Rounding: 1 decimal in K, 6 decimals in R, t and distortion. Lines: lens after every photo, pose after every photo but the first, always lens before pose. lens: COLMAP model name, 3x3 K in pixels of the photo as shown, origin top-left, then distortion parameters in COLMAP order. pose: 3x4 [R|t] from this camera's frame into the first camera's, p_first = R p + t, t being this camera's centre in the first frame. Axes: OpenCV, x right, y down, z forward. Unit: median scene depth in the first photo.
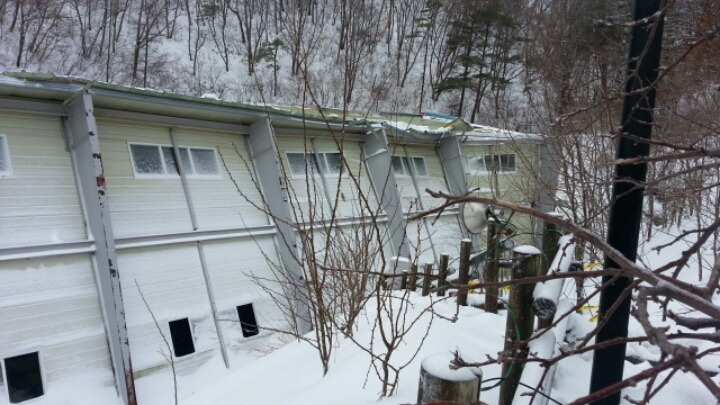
lens RADIAL K [[602.4, 0, 360.0], [0, 602.4, 202.5], [0, 0, 1]] dist [0.001784, 0.007945]
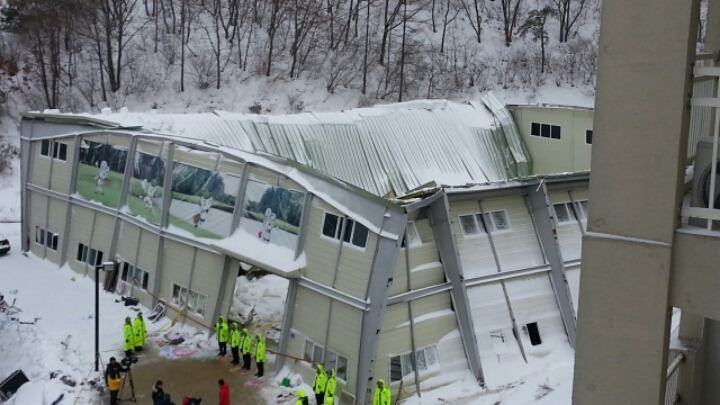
lens RADIAL K [[1116.4, 0, 360.0], [0, 1116.4, 202.5], [0, 0, 1]] dist [-0.010010, -0.006976]
pose [[0.974828, -0.036815, -0.219897, -0.080941], [0.043847, 0.998668, 0.027185, -0.075489], [0.218603, -0.036142, 0.975144, -0.755561]]
